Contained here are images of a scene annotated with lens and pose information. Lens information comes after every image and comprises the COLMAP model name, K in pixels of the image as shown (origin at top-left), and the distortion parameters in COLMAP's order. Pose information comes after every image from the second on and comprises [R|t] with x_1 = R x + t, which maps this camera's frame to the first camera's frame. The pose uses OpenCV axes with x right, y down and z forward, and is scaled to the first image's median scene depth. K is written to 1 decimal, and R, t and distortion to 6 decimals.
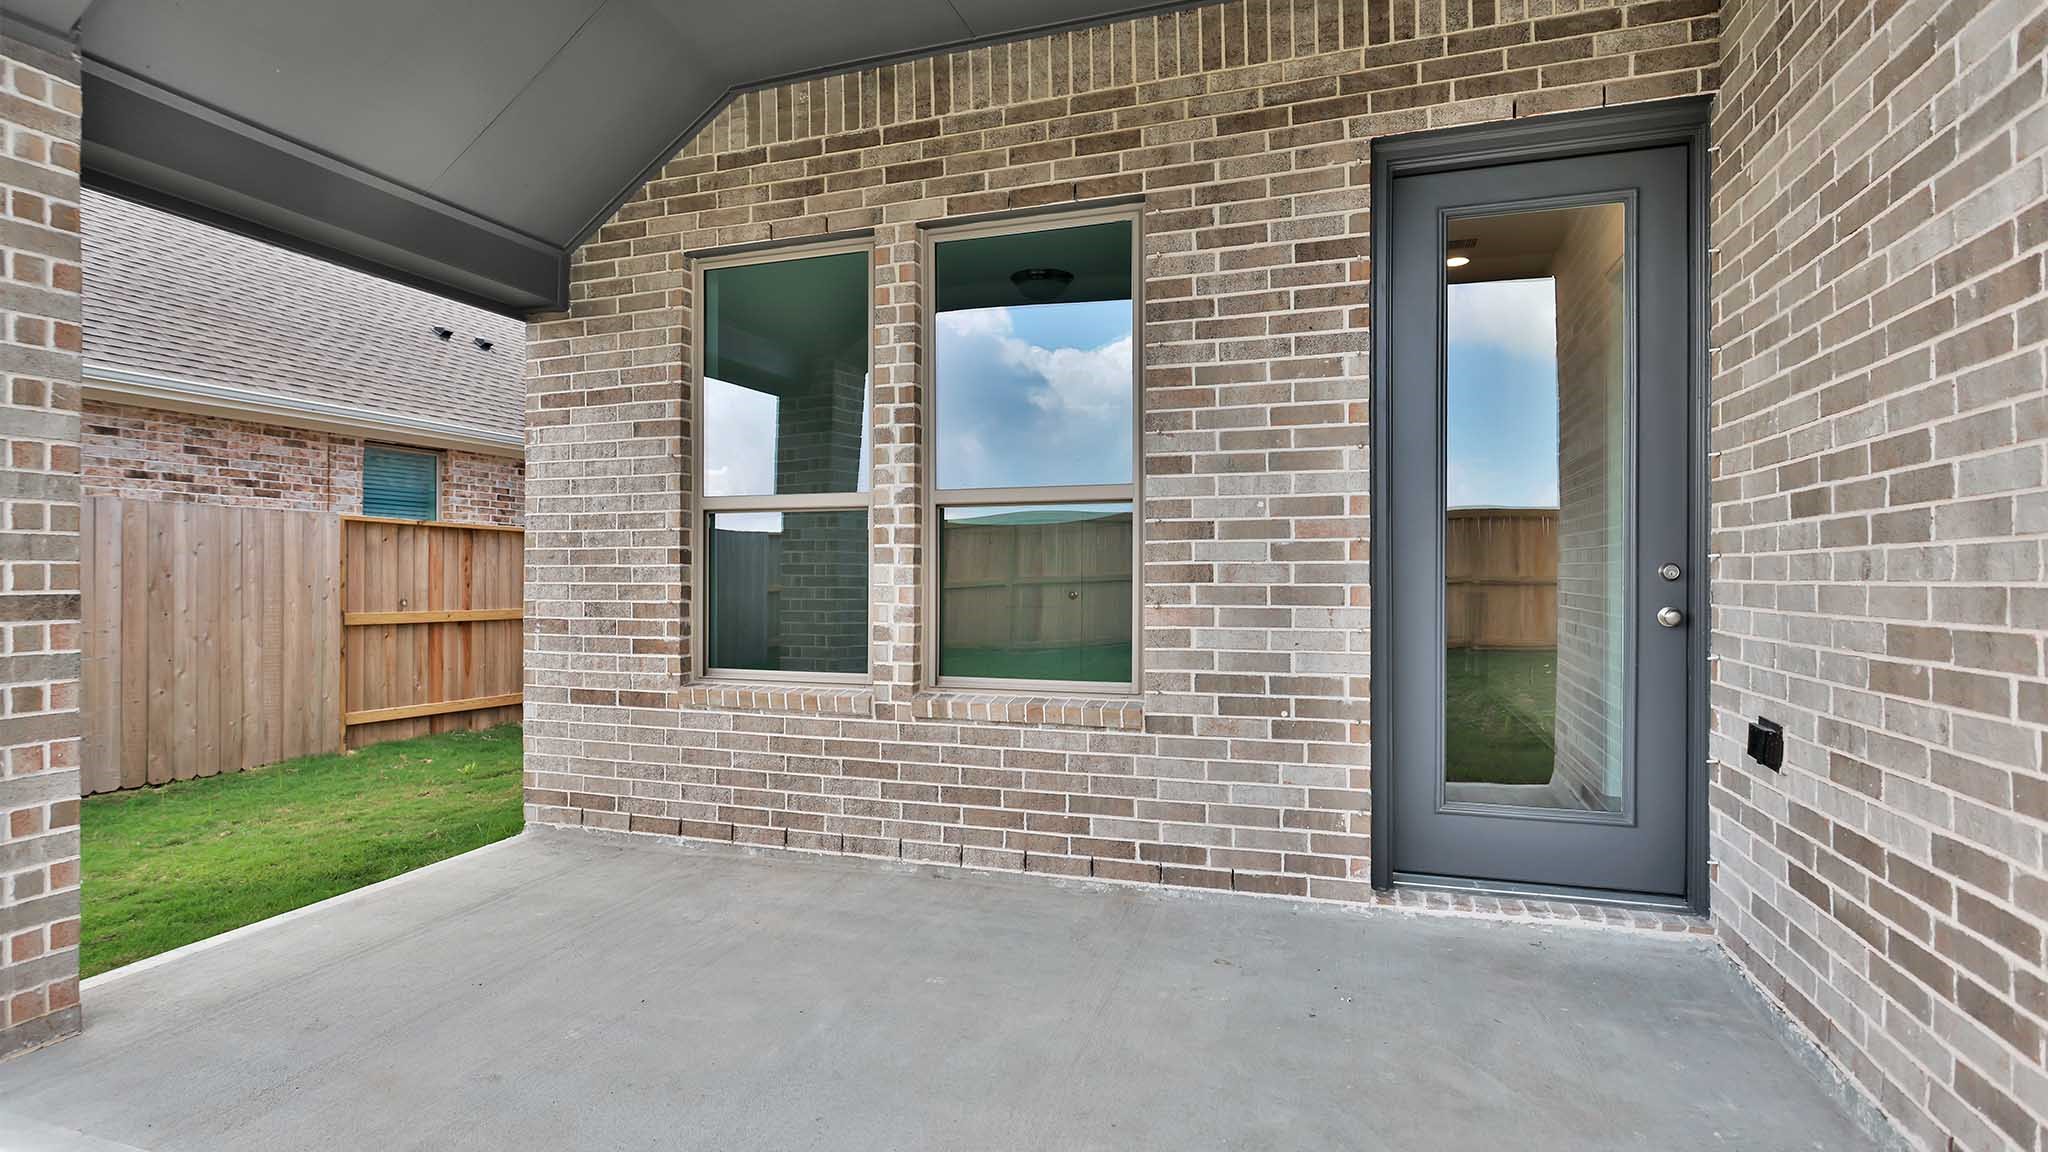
lens RADIAL K [[1010.5, 0, 1021.7], [0, 1010.5, 590.7], [0, 0, 1]] dist [-0.002629, -0.000275]
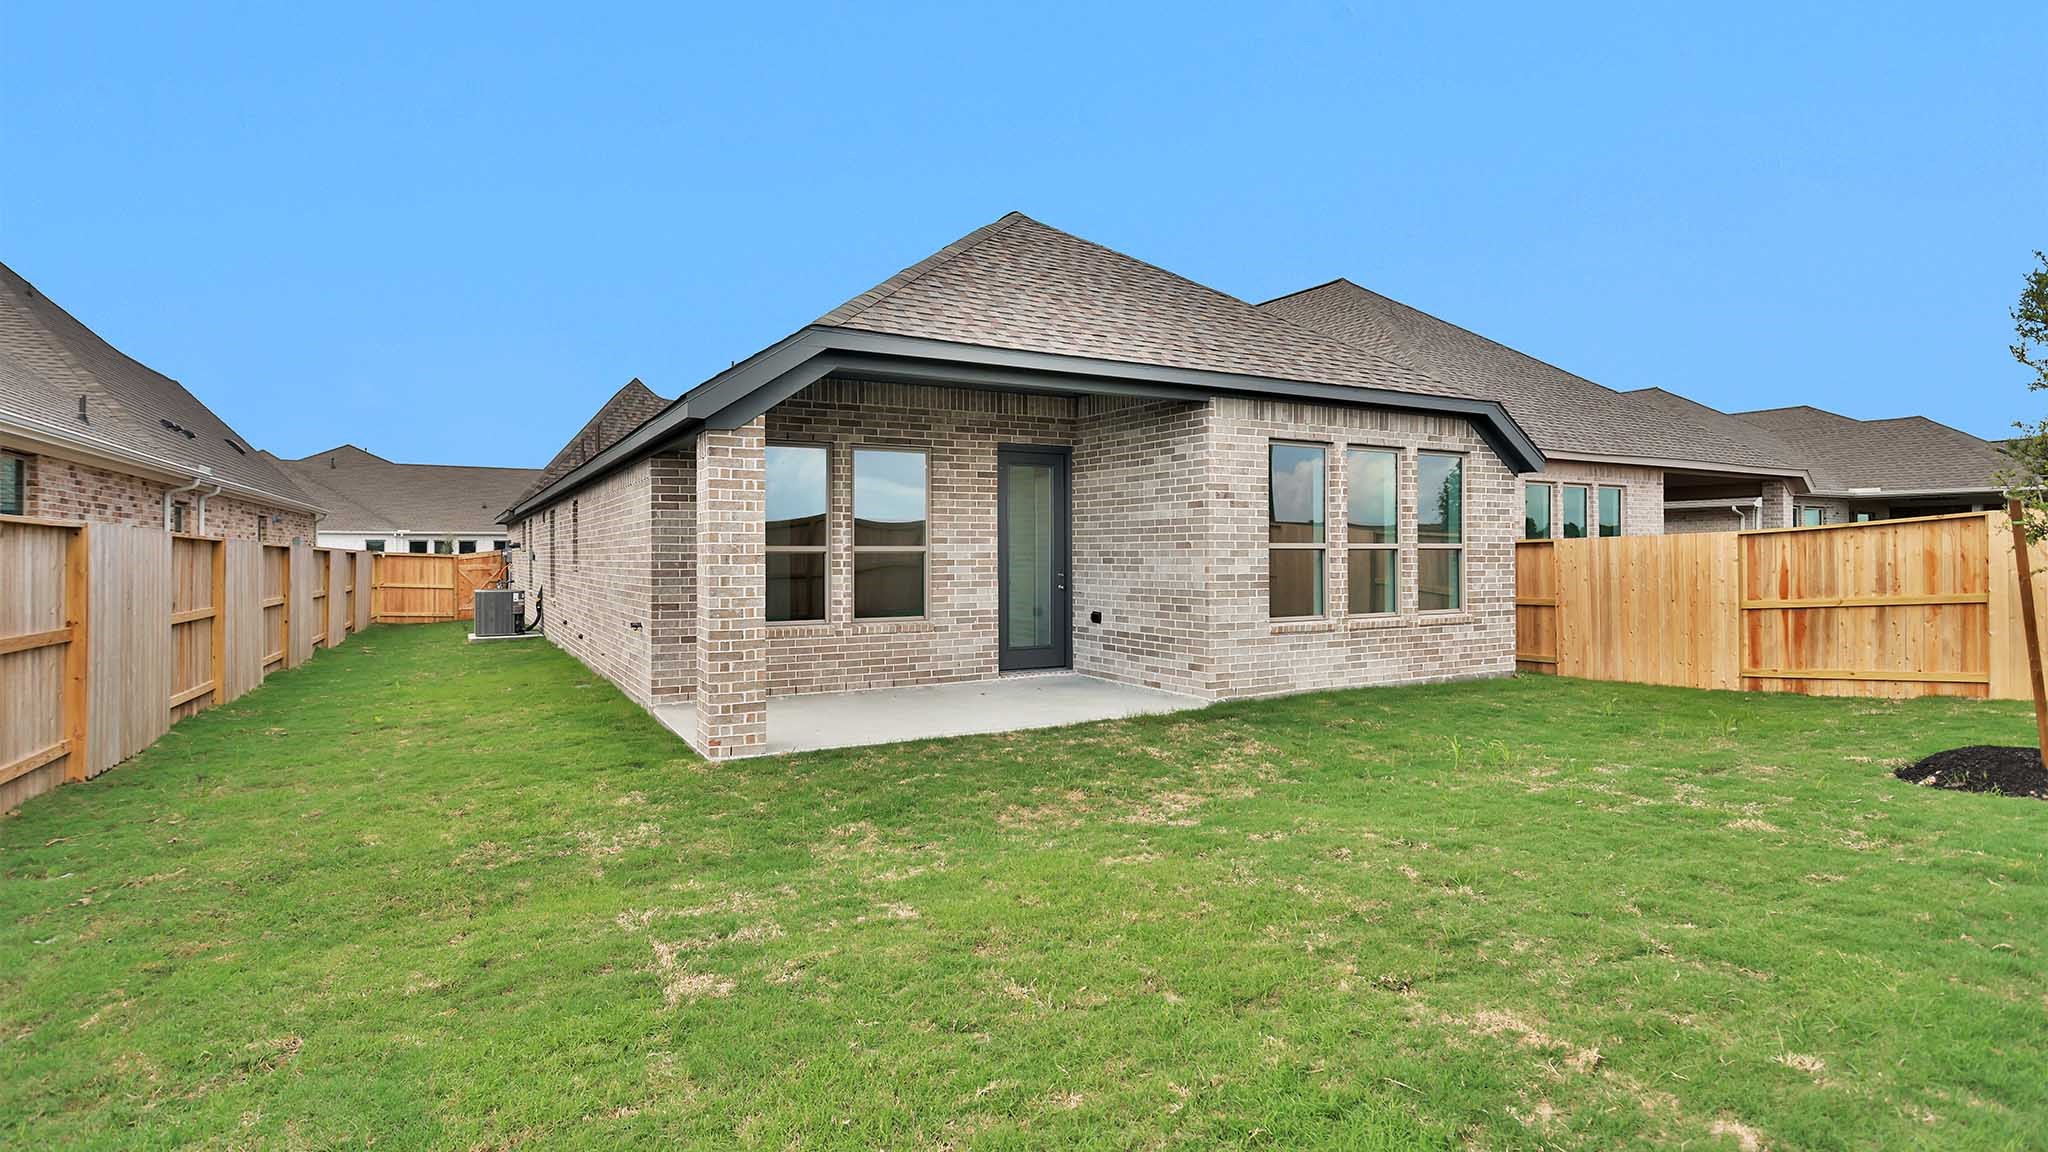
lens RADIAL K [[1010.5, 0, 1021.7], [0, 1010.5, 590.7], [0, 0, 1]] dist [-0.002629, -0.000275]
pose [[0.662414, -0.030191, 0.748530, -1.939487], [0.012320, 0.999492, 0.029410, -0.063223], [-0.749037, -0.010260, 0.662449, -1.147395]]
